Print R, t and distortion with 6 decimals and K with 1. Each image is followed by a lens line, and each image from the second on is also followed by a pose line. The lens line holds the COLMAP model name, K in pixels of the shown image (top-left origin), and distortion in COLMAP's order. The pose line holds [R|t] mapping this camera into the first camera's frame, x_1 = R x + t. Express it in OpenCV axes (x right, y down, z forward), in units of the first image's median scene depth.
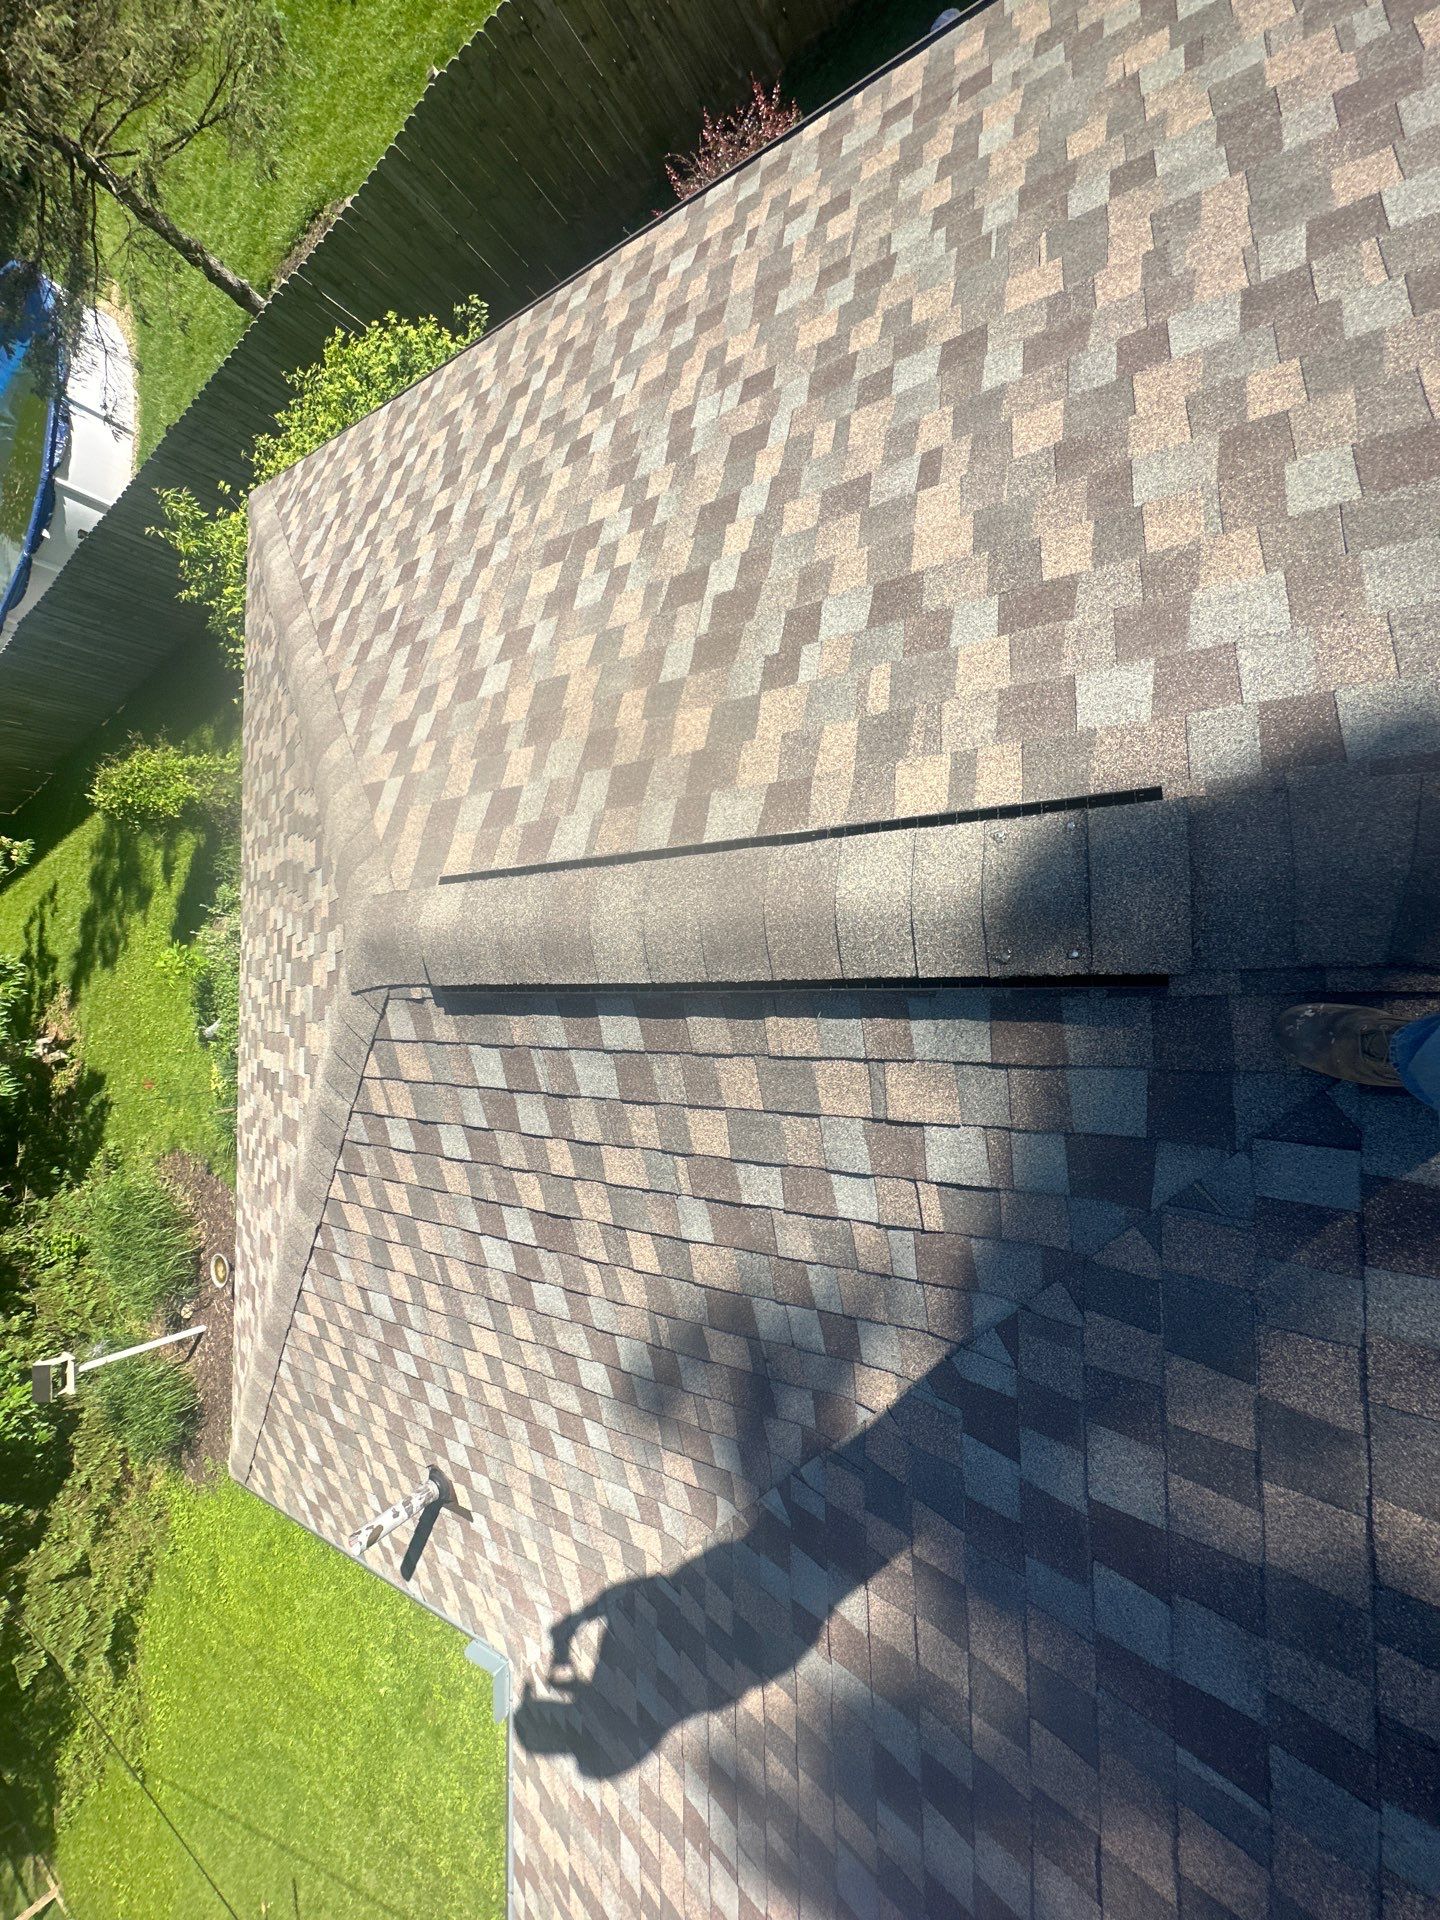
lens RADIAL K [[769.1, 0, 718.4], [0, 769.1, 964.0], [0, 0, 1]] dist [-0.004576, -0.000495]
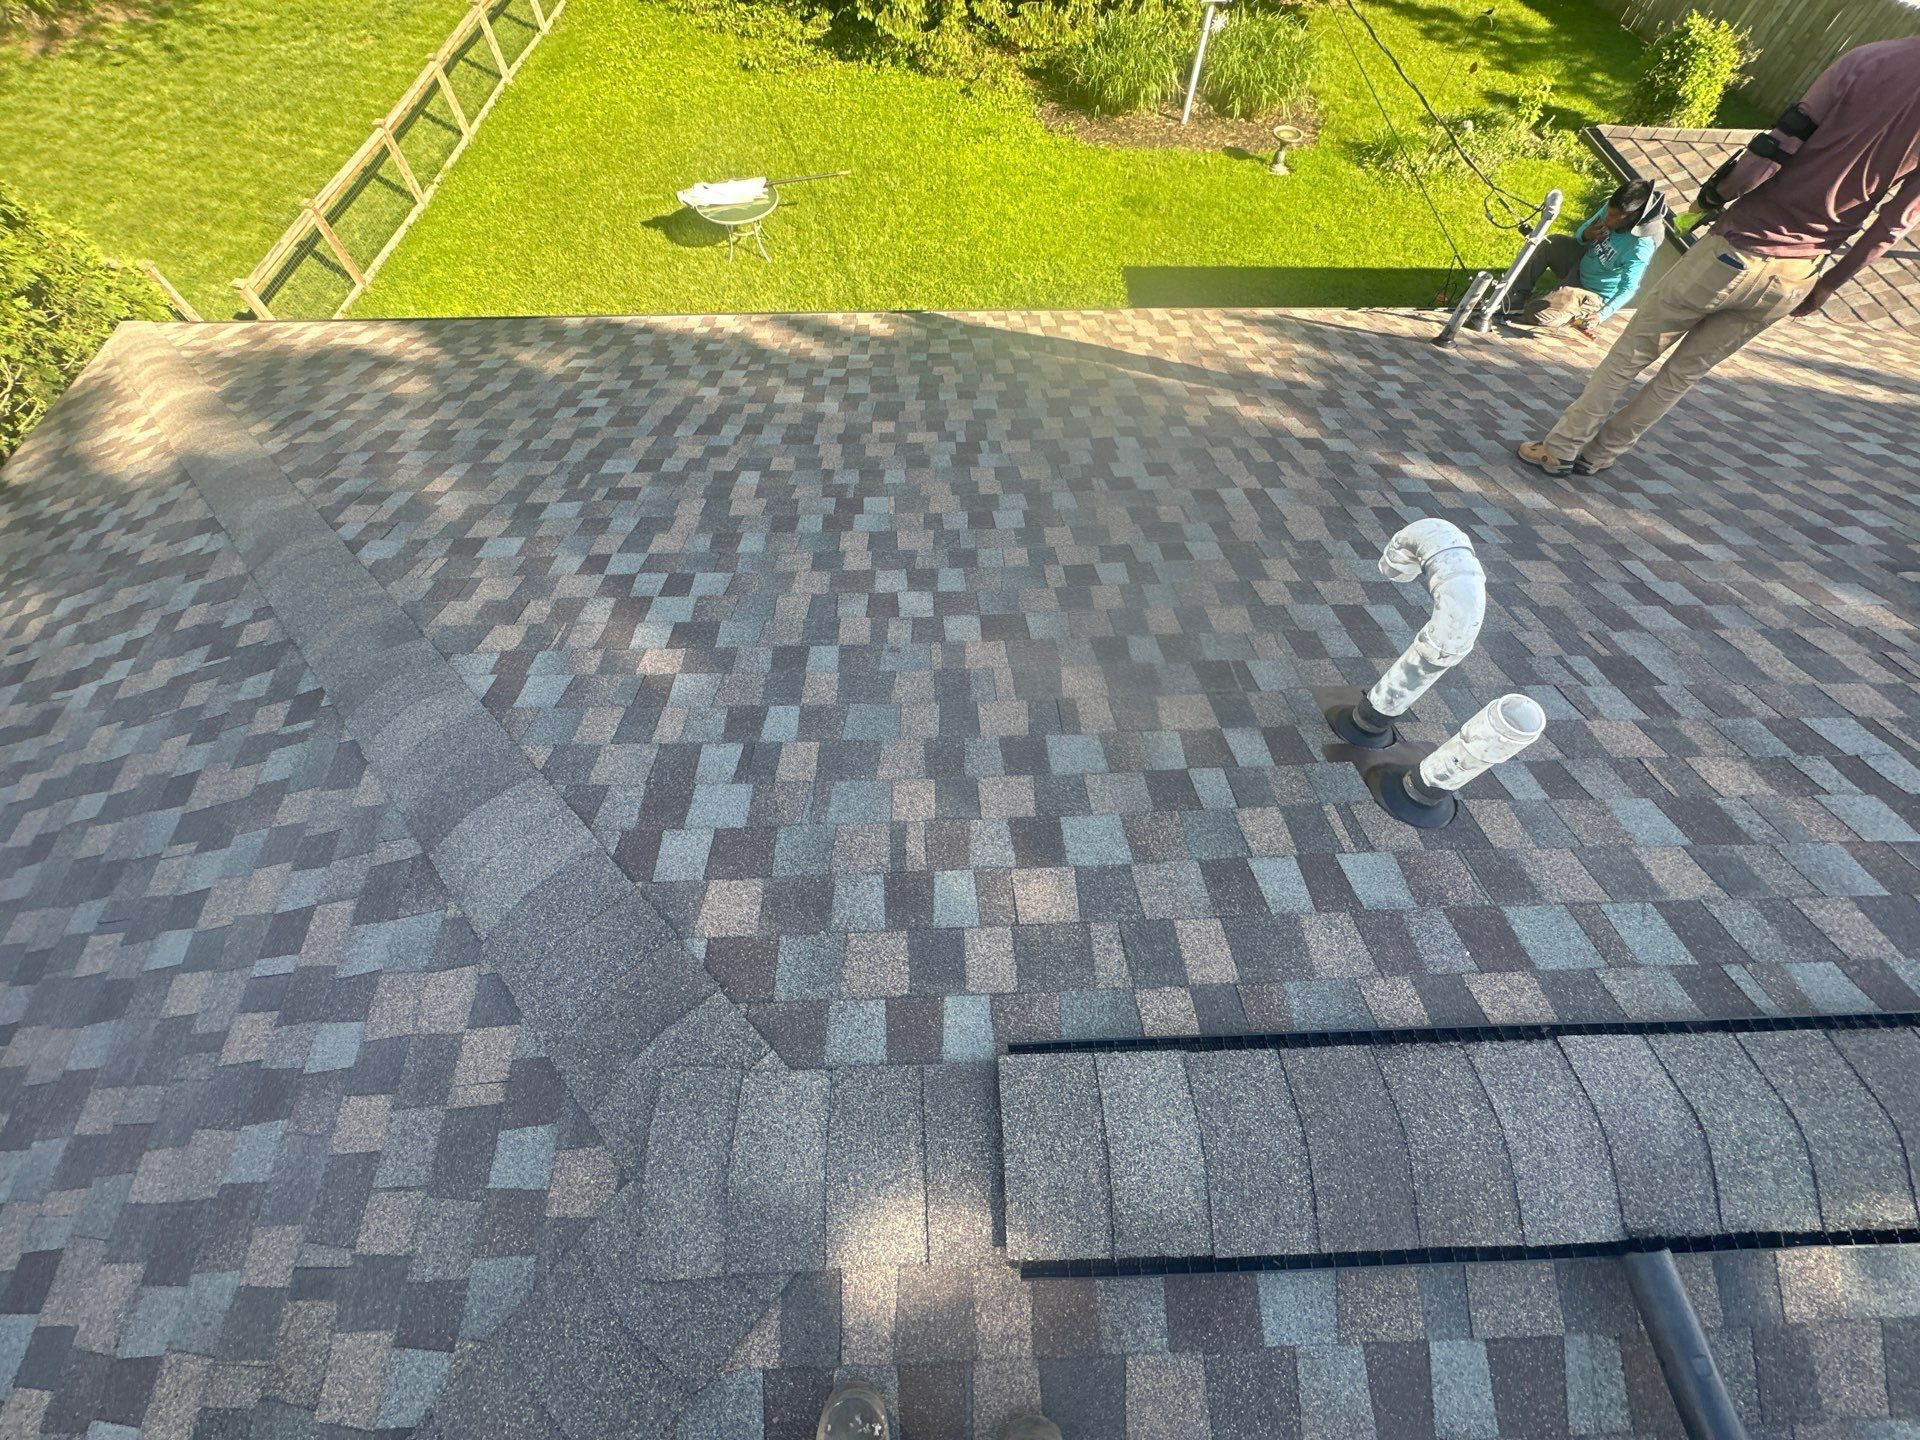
lens RADIAL K [[765.5, 0, 964.9], [0, 765.5, 713.7], [0, 0, 1]] dist [-0.002364, -0.000809]
pose [[0.010552, 0.998564, 0.052517, 0.150919], [-0.999944, 0.010486, 0.001546, 0.886387], [0.000993, -0.052530, 0.998619, -0.189667]]
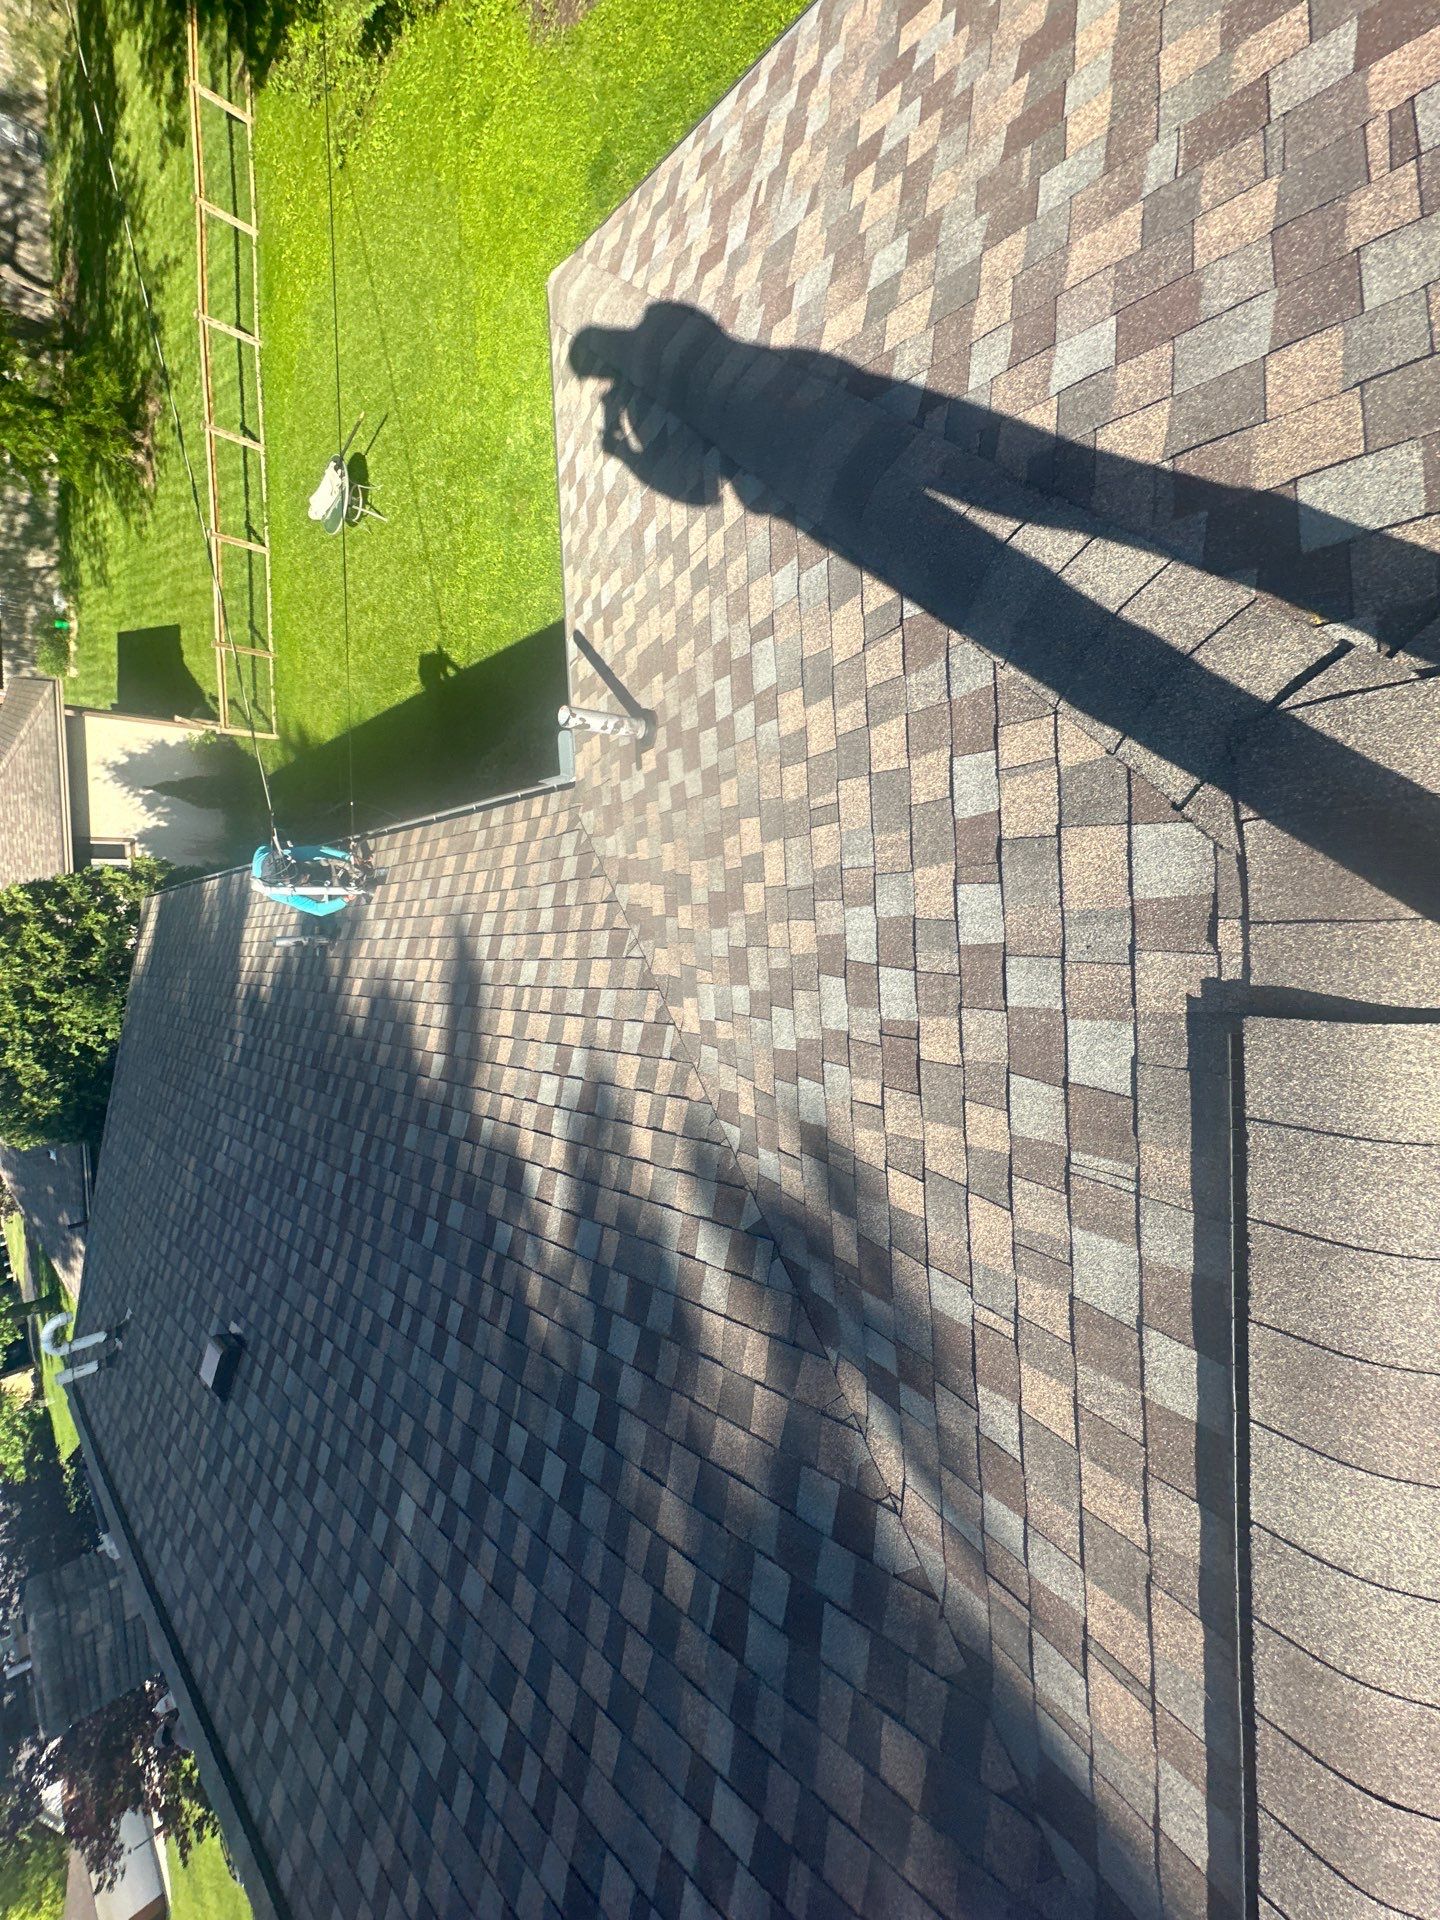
lens RADIAL K [[765.5, 0, 716.2], [0, 765.5, 960.6], [0, 0, 1]] dist [-0.001472, -0.000996]
pose [[0.400463, 0.807575, 0.432957, -0.169082], [-0.712525, -0.022642, 0.701282, -0.017510], [0.576141, -0.589330, 0.566350, 0.114597]]
